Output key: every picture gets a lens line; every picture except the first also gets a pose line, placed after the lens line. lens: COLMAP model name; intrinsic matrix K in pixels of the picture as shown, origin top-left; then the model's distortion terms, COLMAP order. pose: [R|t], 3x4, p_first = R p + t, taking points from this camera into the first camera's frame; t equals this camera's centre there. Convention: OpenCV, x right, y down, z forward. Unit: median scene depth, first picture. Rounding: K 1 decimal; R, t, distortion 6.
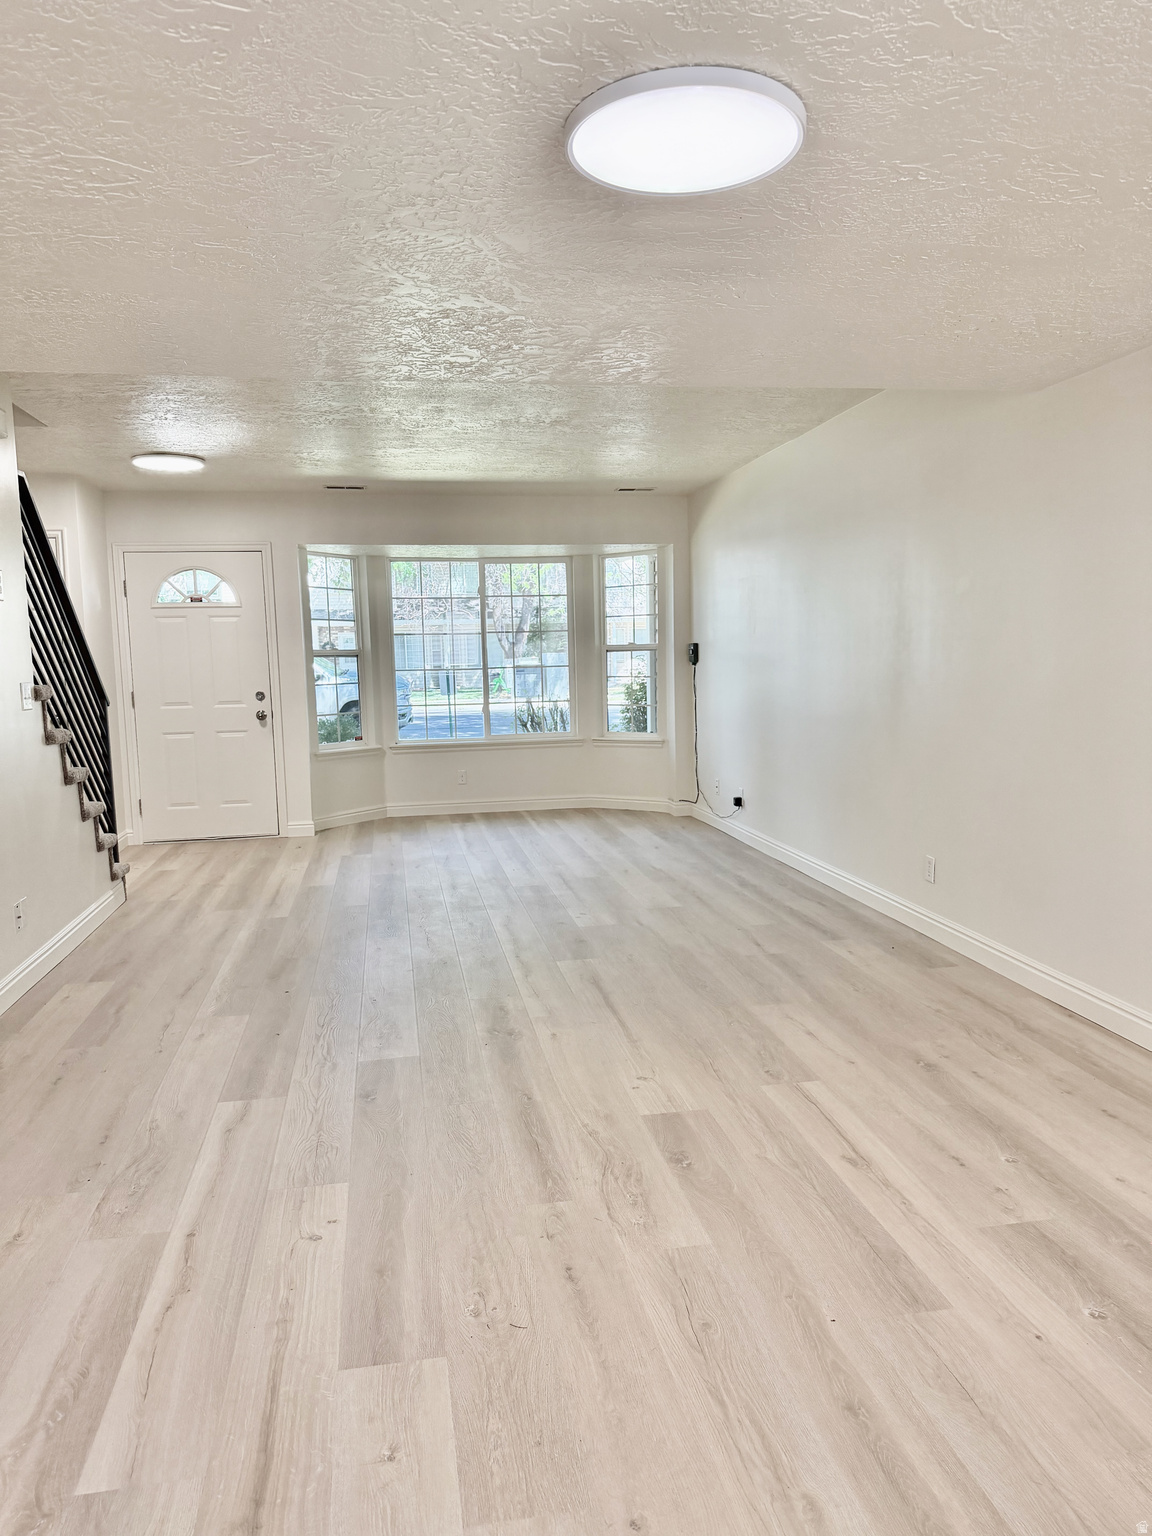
lens RADIAL K [[1086.9, 0, 574.8], [0, 1086.9, 771.0], [0, 0, 1]] dist [0.032840, -0.039760]
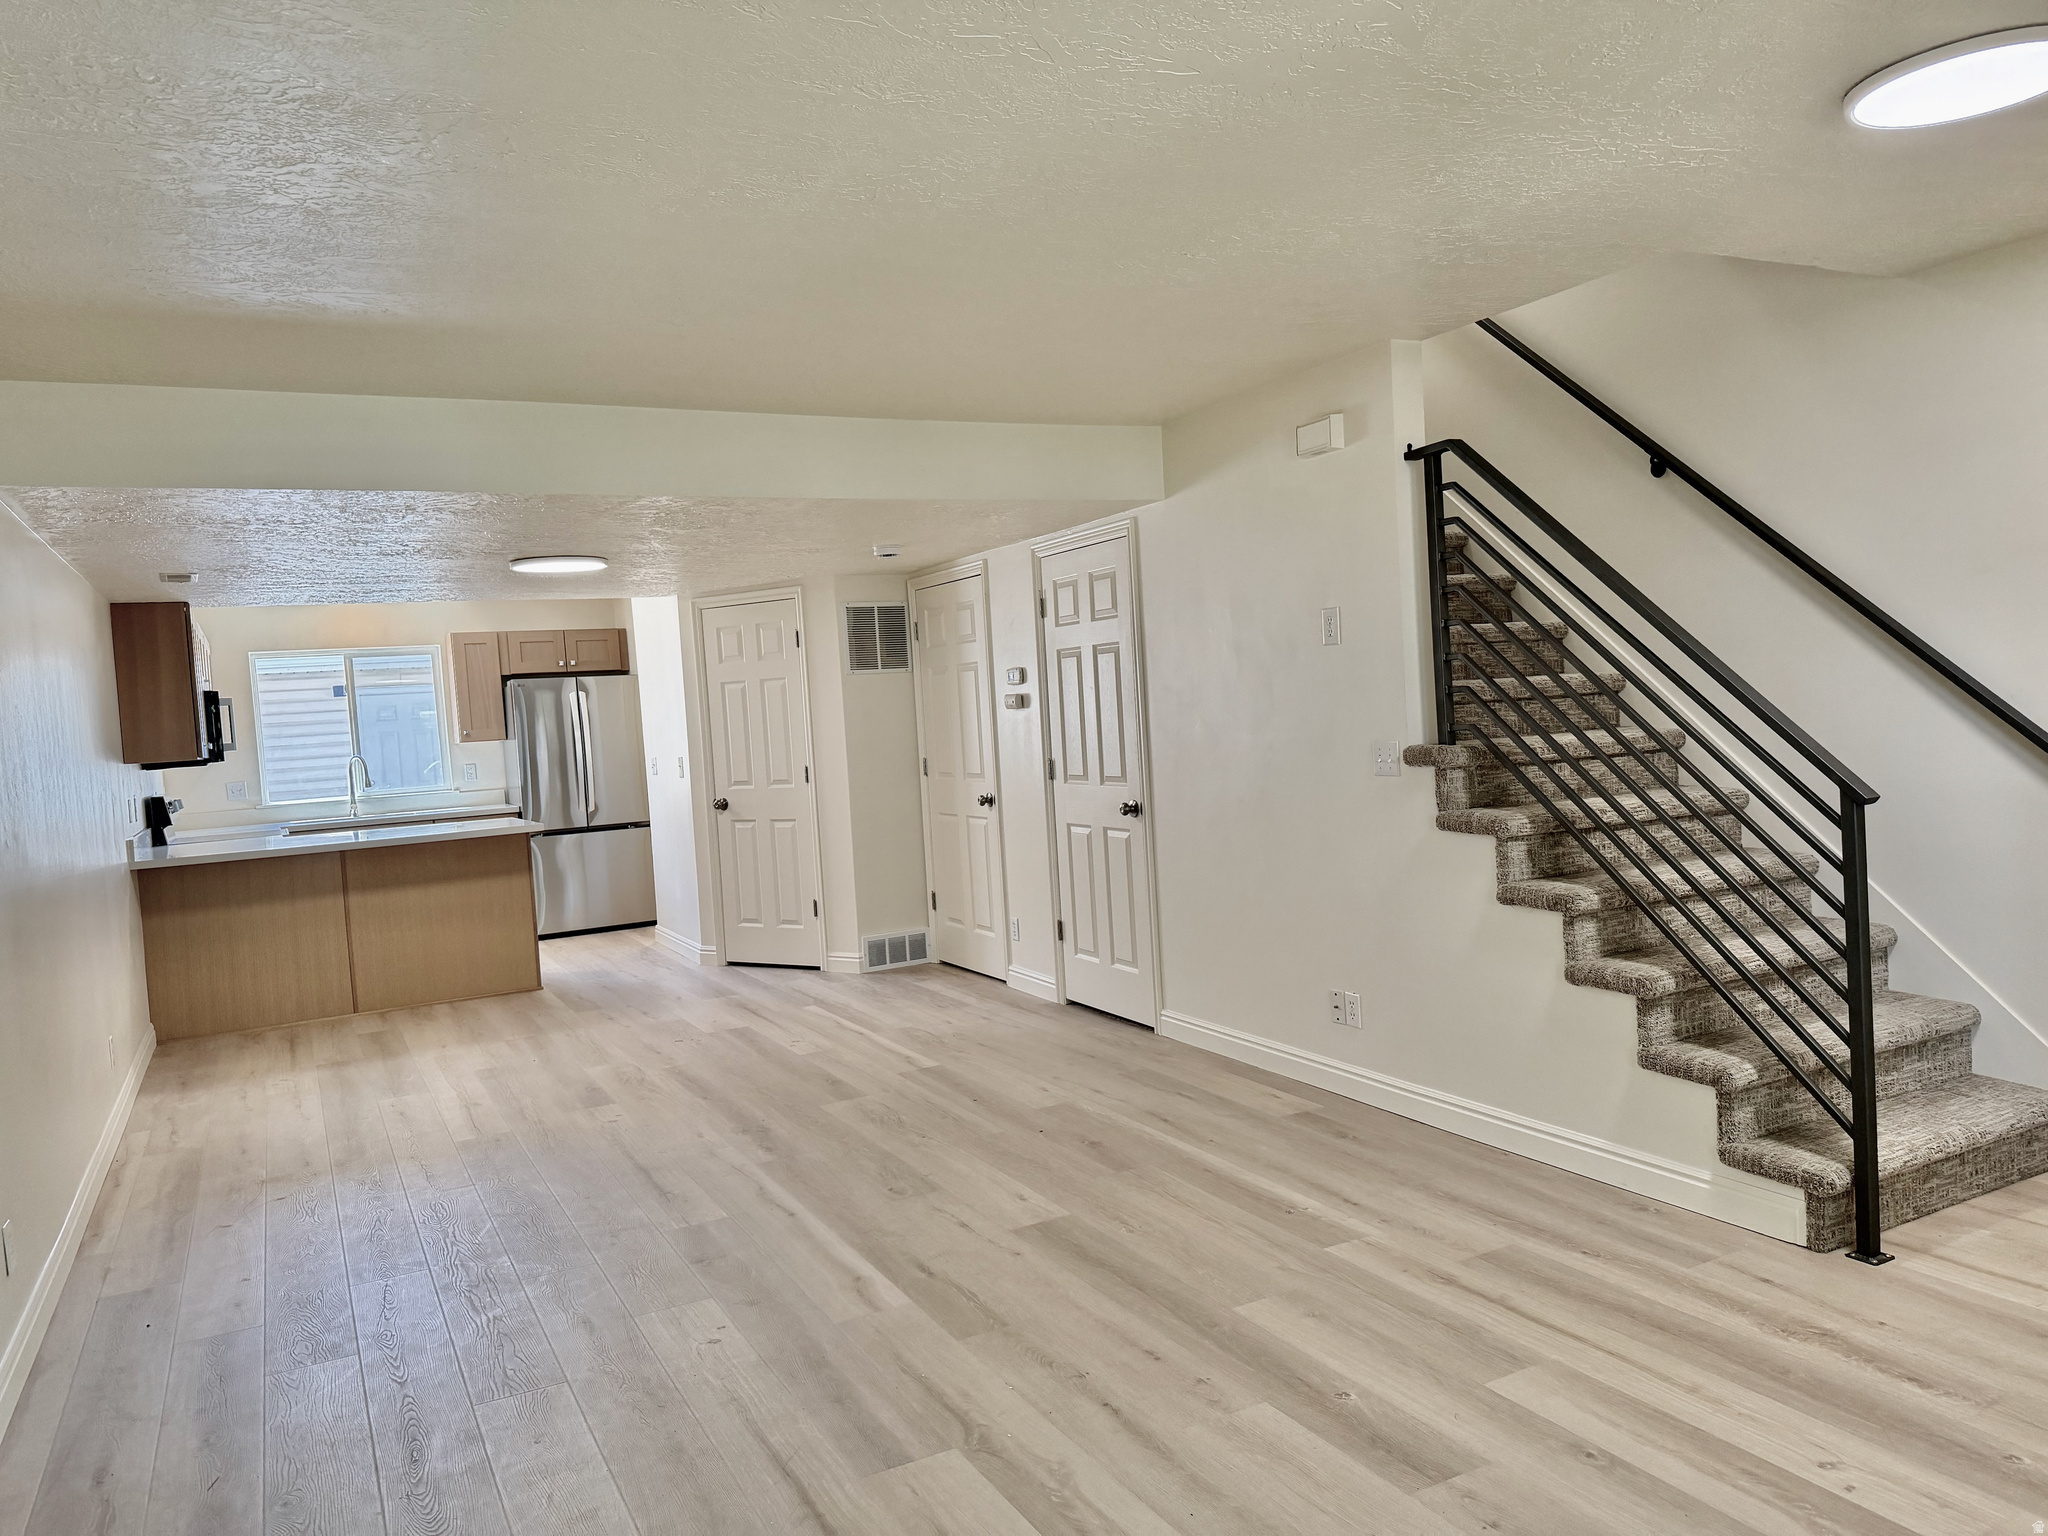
lens RADIAL K [[1449.2, 0, 1025.6], [0, 1449.2, 770.0], [0, 0, 1]] dist [0.032840, -0.039760]
pose [[-0.950502, 0.098835, -0.294580, 0.052441], [0.054029, 0.986192, 0.156547, -0.262316], [0.305984, 0.132882, -0.942717, 2.119663]]
